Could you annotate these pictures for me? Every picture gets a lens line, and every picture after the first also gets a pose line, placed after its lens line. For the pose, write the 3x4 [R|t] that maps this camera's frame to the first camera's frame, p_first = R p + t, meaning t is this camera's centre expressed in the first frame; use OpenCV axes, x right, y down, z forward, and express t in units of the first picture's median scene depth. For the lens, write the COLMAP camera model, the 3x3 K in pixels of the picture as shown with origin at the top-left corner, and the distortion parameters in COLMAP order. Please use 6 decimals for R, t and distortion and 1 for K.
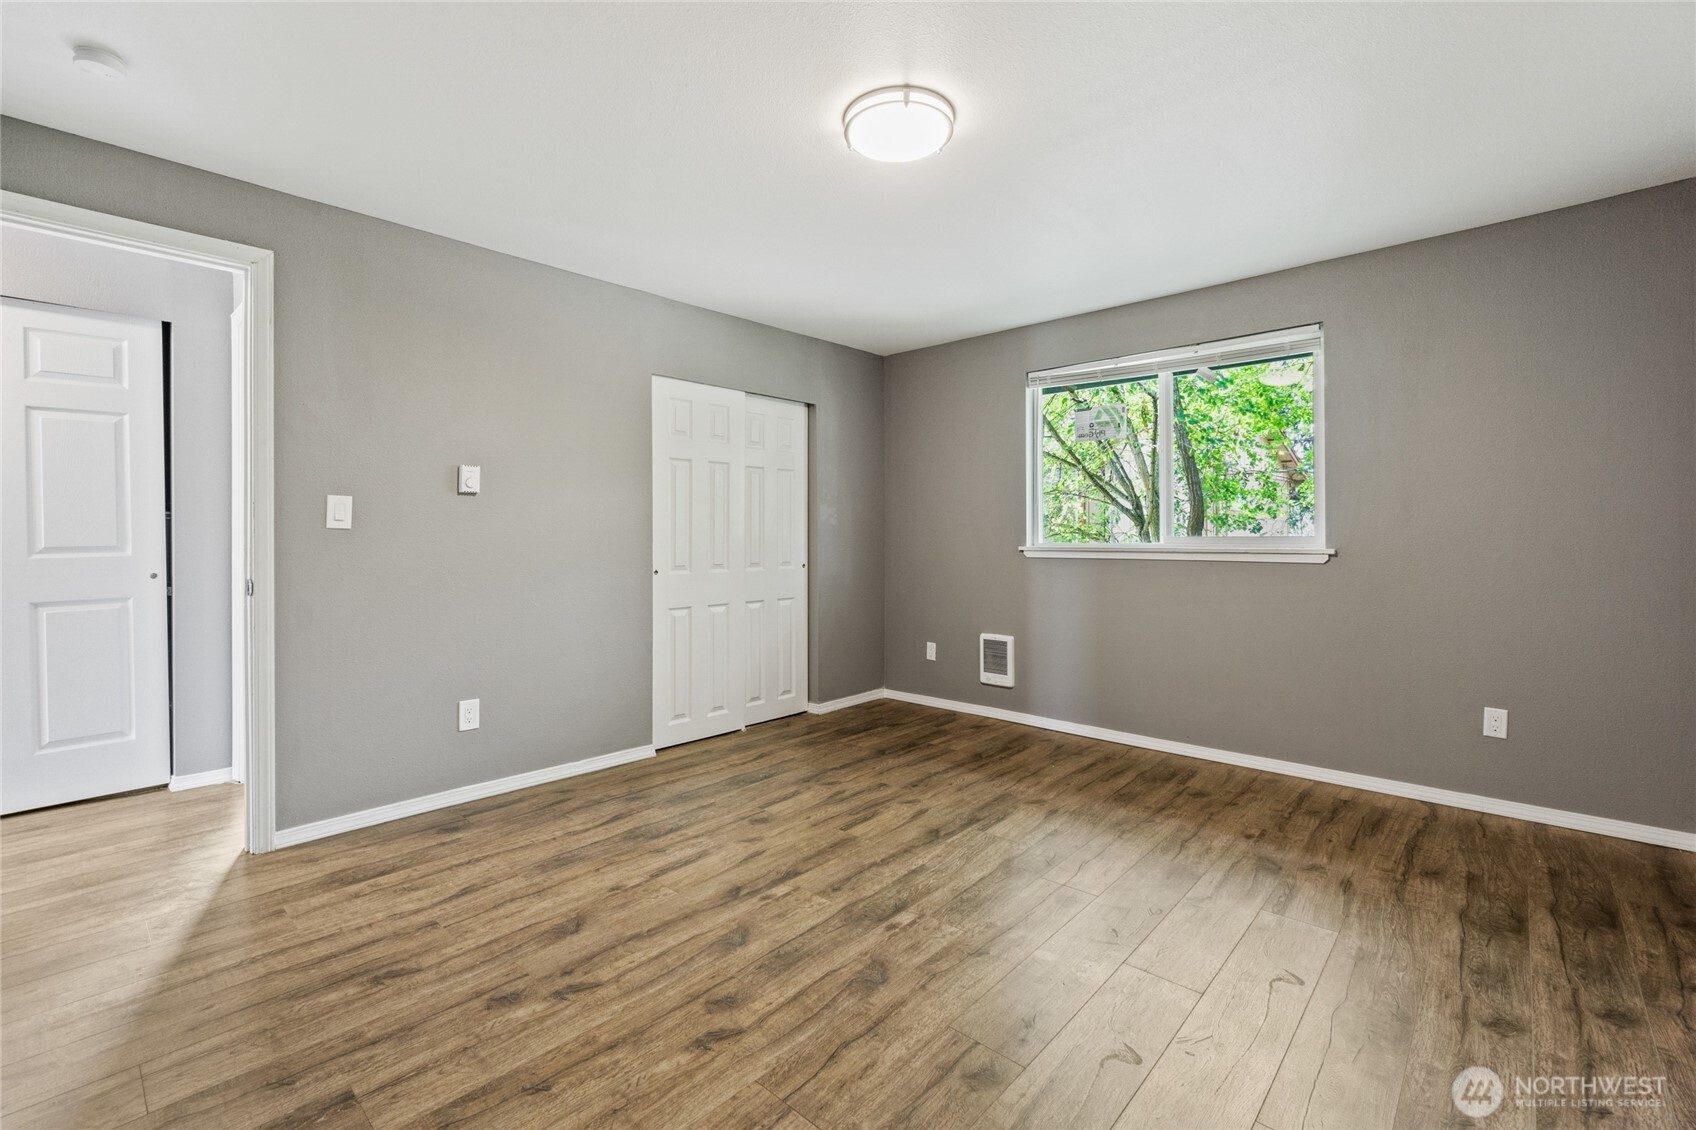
lens RADIAL K [[736.3, 0, 846.2], [0, 736.3, 572.7], [0, 0, 1]] dist [-0.012168, 0.006182]
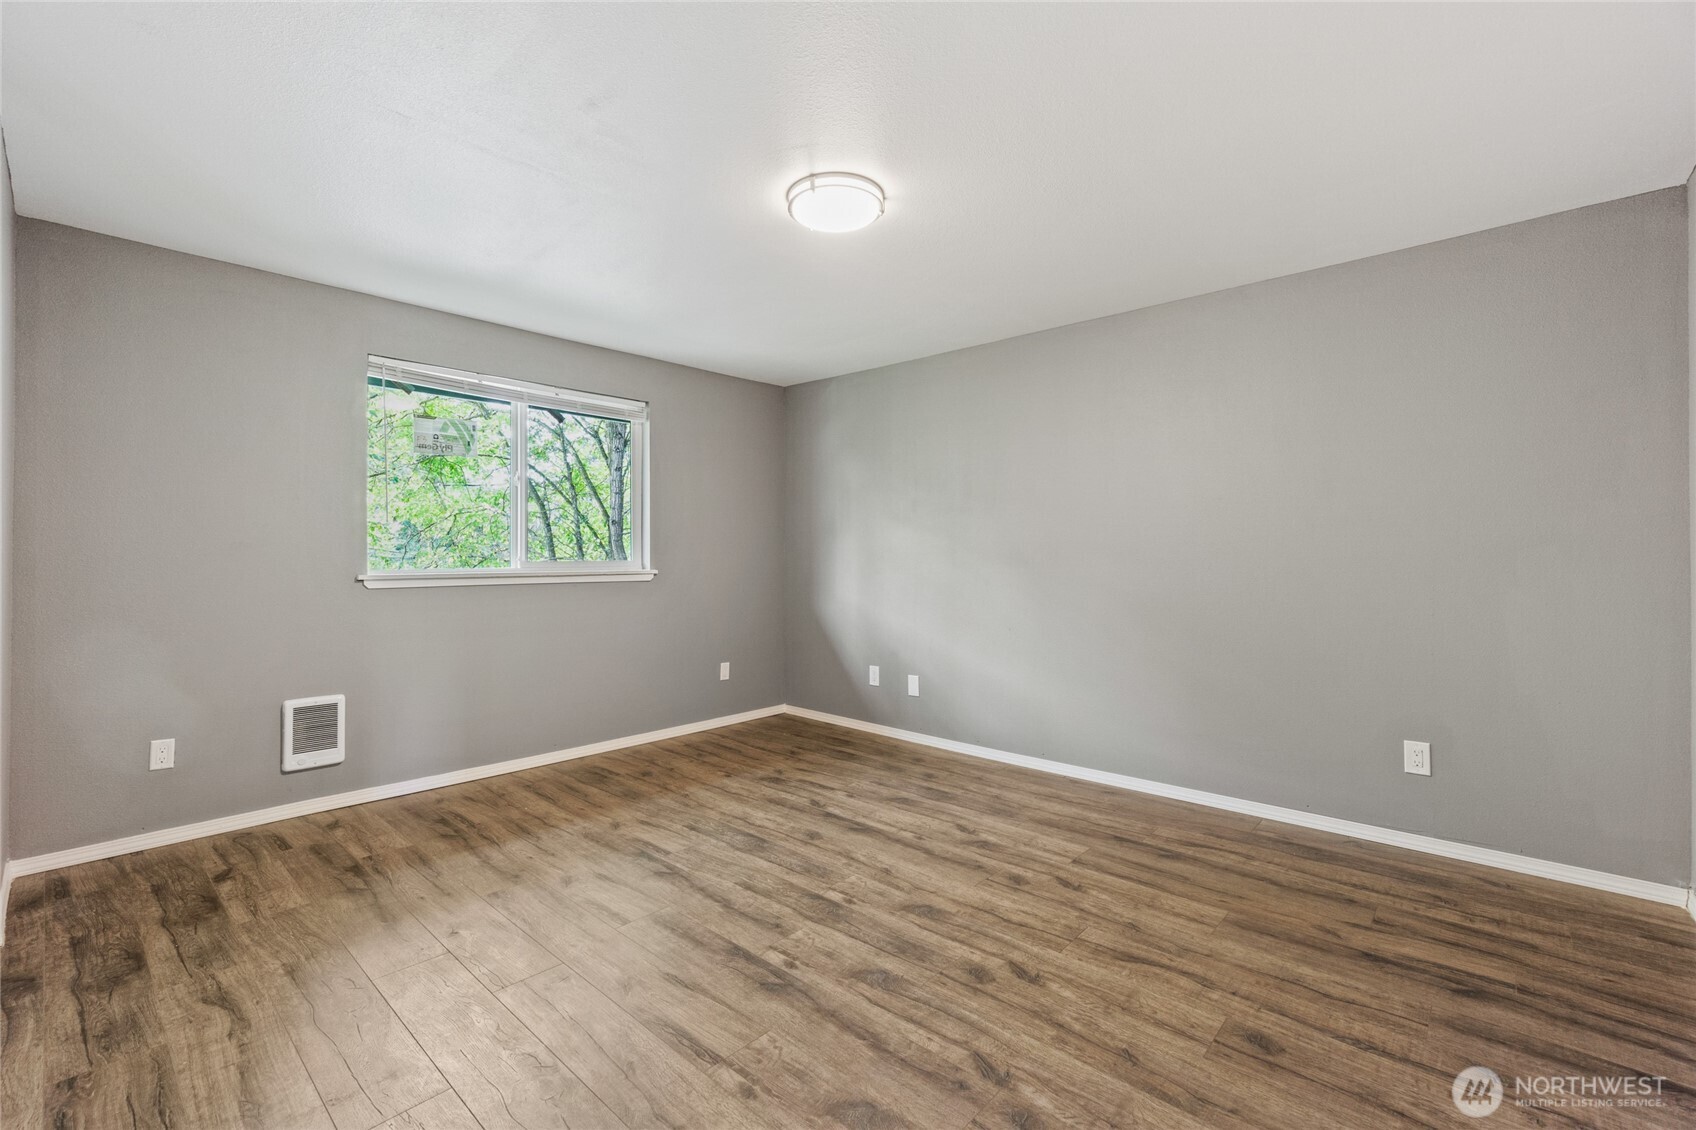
lens RADIAL K [[723.0, 0, 847.4], [0, 723.0, 584.6], [0, 0, 1]] dist [-0.004284, 0.000000]
pose [[-0.003785, -0.035314, 0.999369, -0.781958], [0.051115, 0.998063, 0.035461, -0.038888], [-0.998686, 0.051217, -0.001972, 0.730075]]
